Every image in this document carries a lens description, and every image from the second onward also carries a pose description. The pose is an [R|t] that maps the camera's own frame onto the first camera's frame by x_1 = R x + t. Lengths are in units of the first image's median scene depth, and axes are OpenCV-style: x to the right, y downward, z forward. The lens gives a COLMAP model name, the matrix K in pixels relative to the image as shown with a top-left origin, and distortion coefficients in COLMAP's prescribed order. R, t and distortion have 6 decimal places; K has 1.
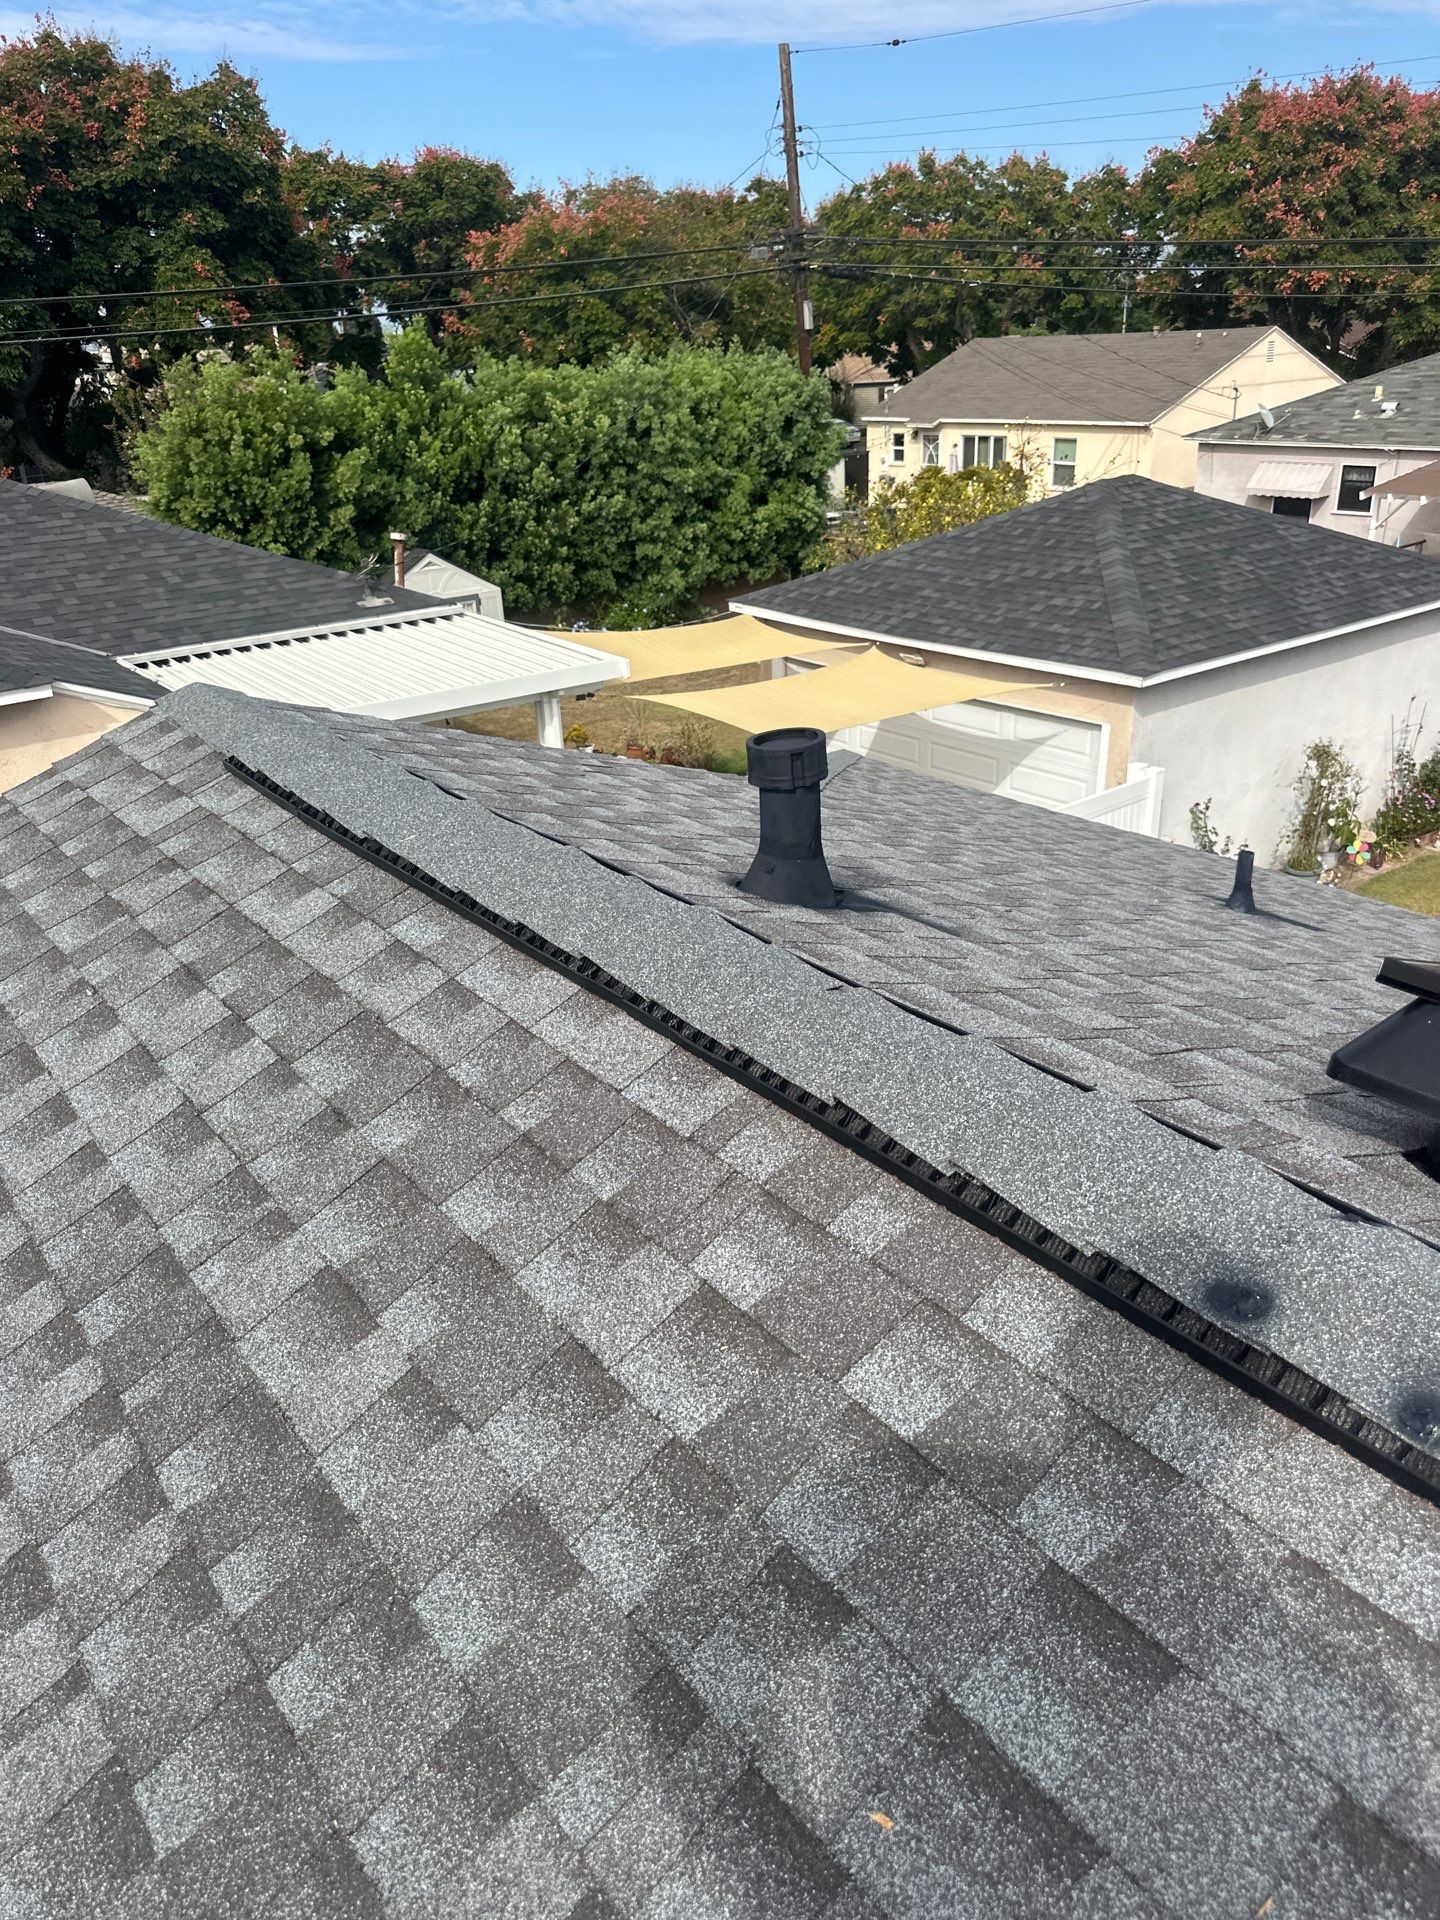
lens RADIAL K [[1358.8, 0, 721.8], [0, 1358.8, 940.5], [0, 0, 1]] dist [0.051991, -0.062828]
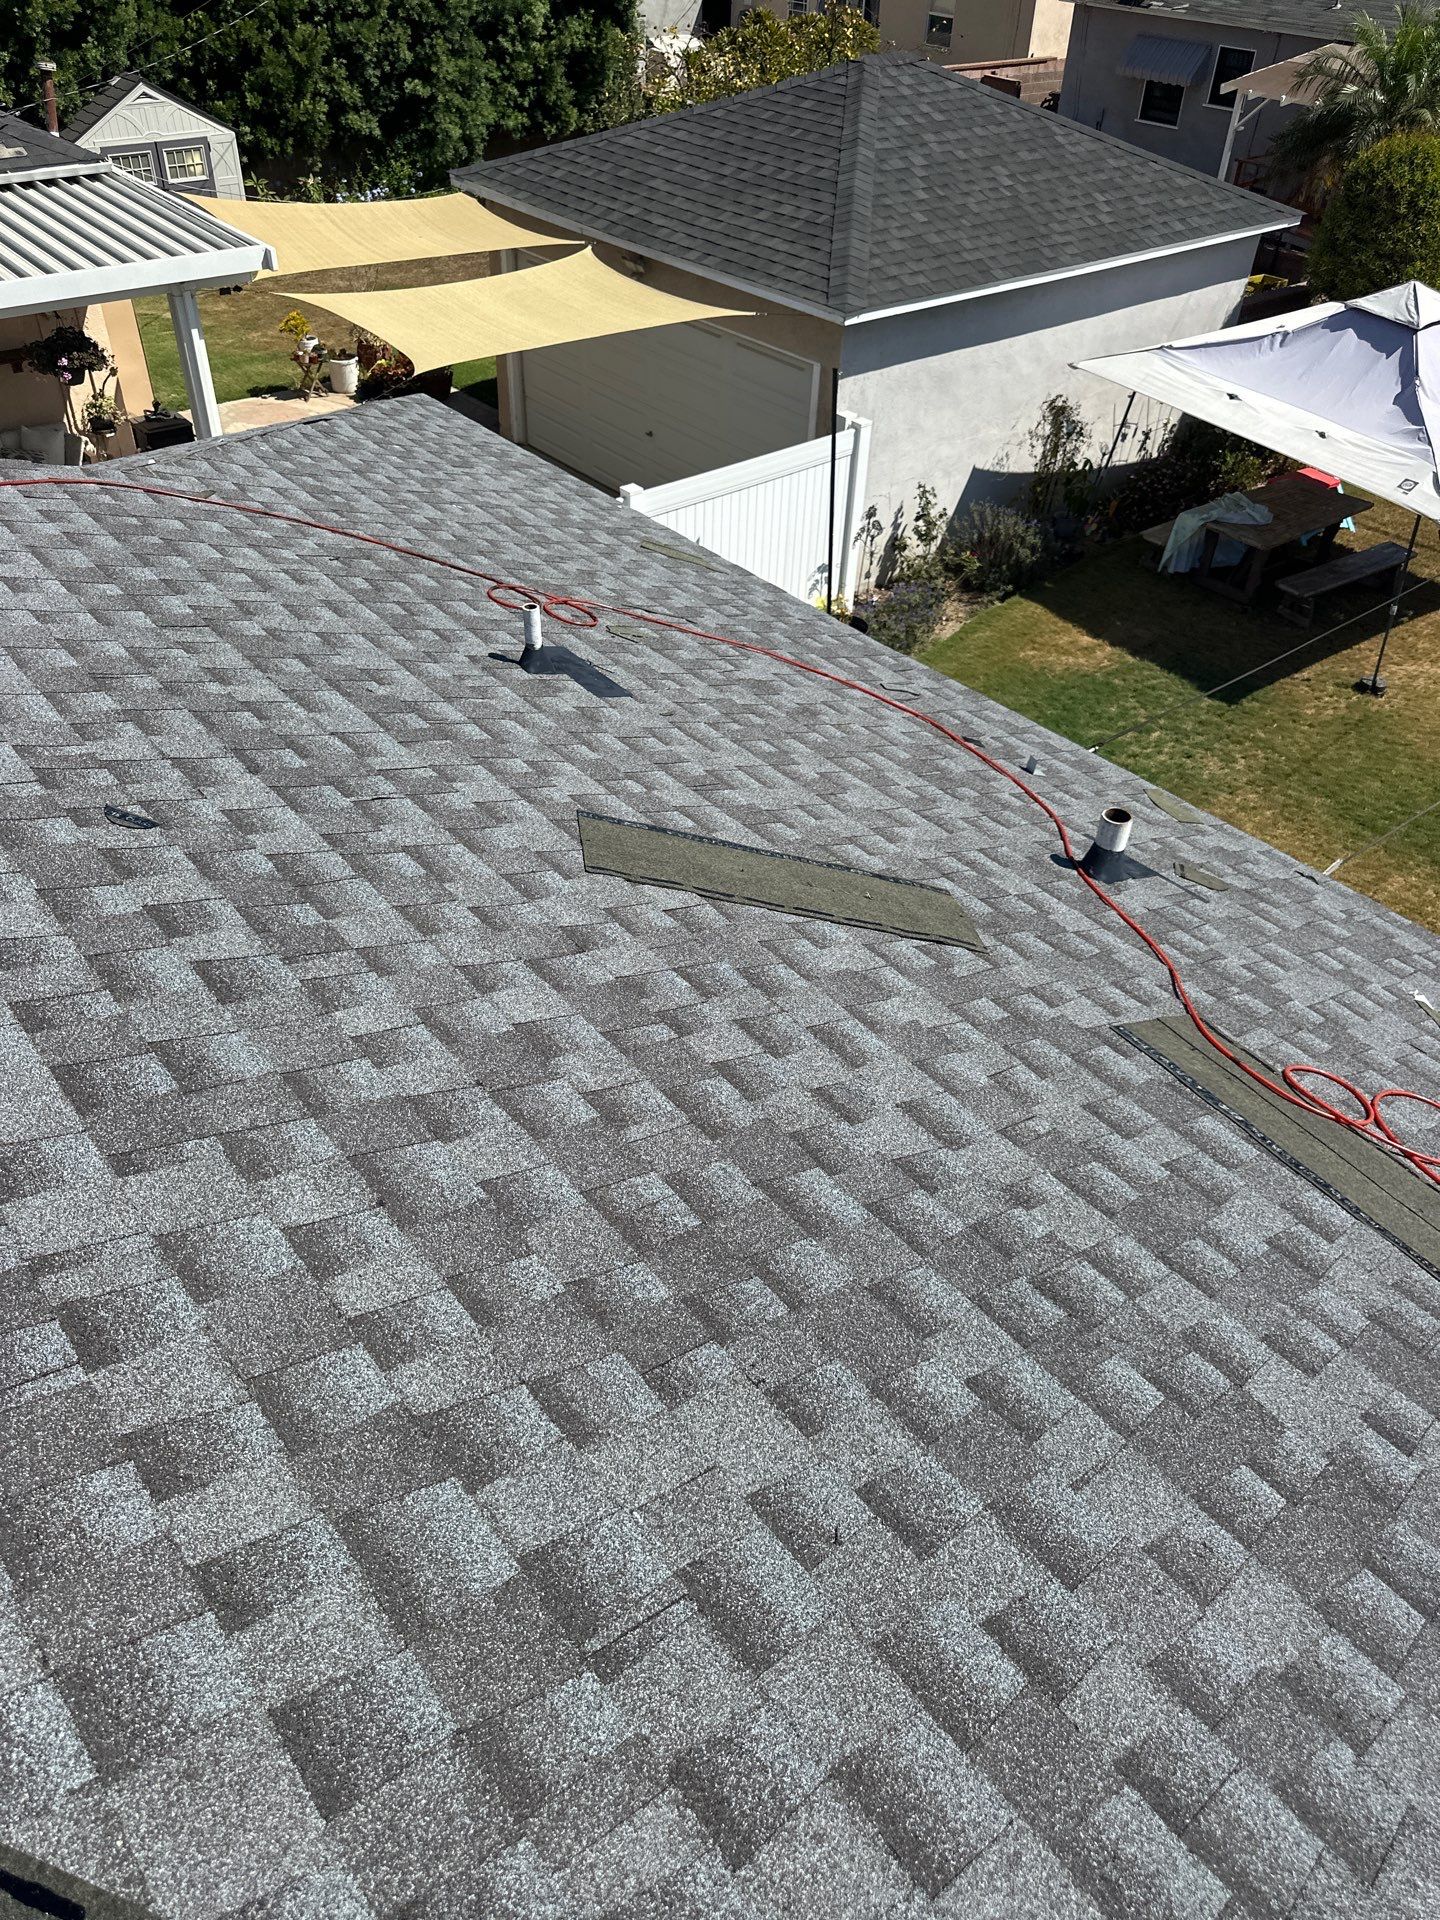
lens RADIAL K [[1358.8, 0, 718.5], [0, 1358.8, 933.3], [0, 0, 1]] dist [0.051991, -0.062828]
pose [[0.996448, 0.029169, 0.079000, 0.057407], [-0.049499, 0.961806, 0.269220, -0.013002], [-0.068130, -0.272174, 0.959833, 0.006123]]
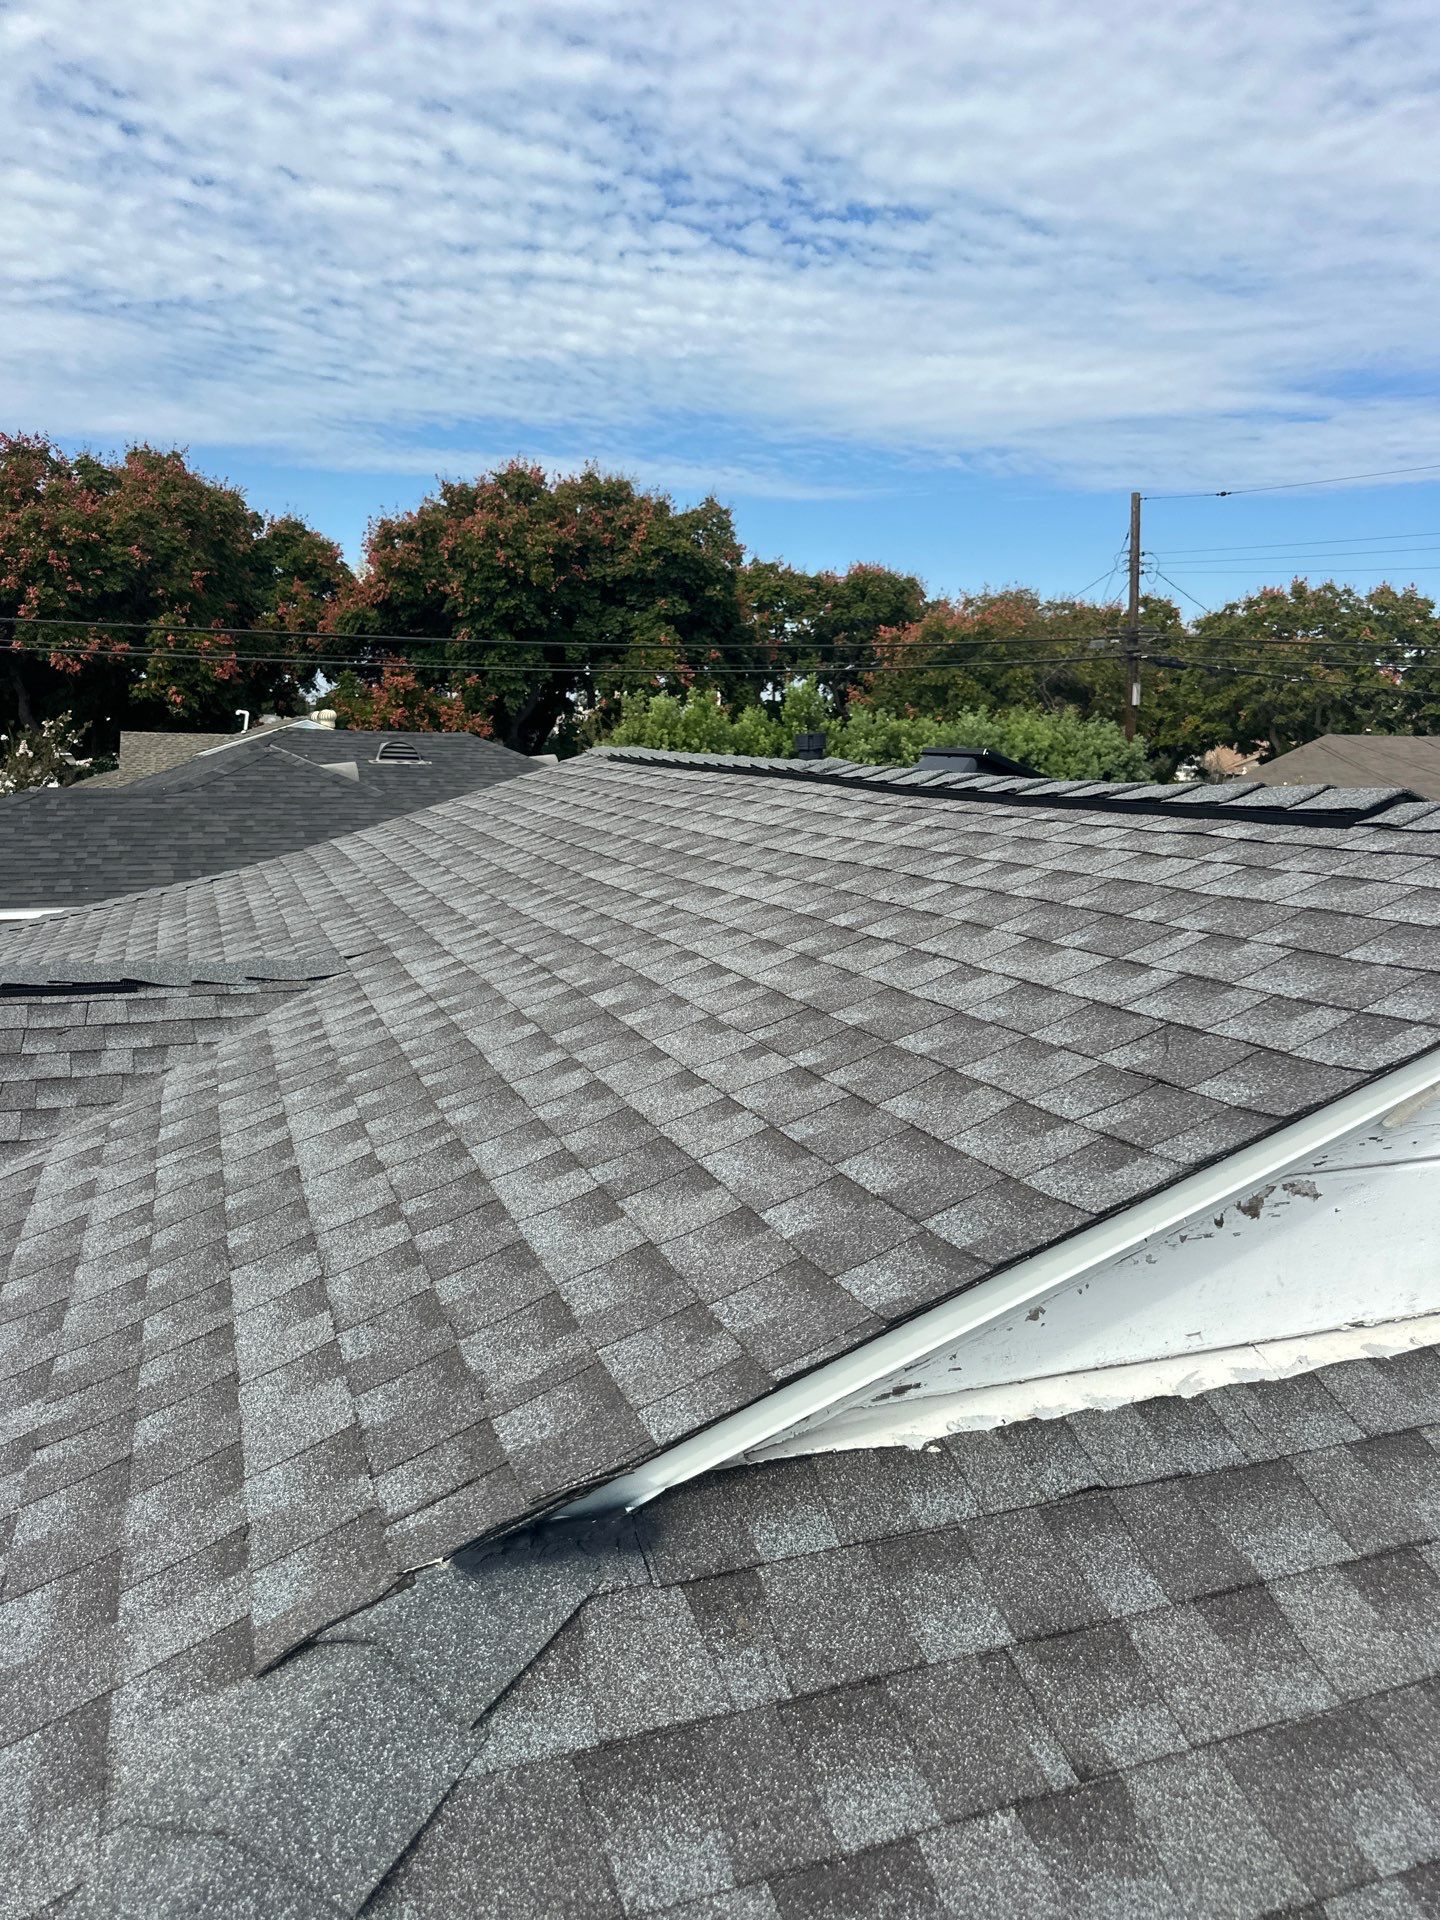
lens RADIAL K [[1358.8, 0, 700.8], [0, 1358.8, 959.0], [0, 0, 1]] dist [0.051991, -0.062828]
pose [[0.951582, 0.117614, -0.284006, 0.050991], [-0.182992, 0.959106, -0.215938, 0.067194], [0.246994, 0.257454, 0.934190, -0.108625]]
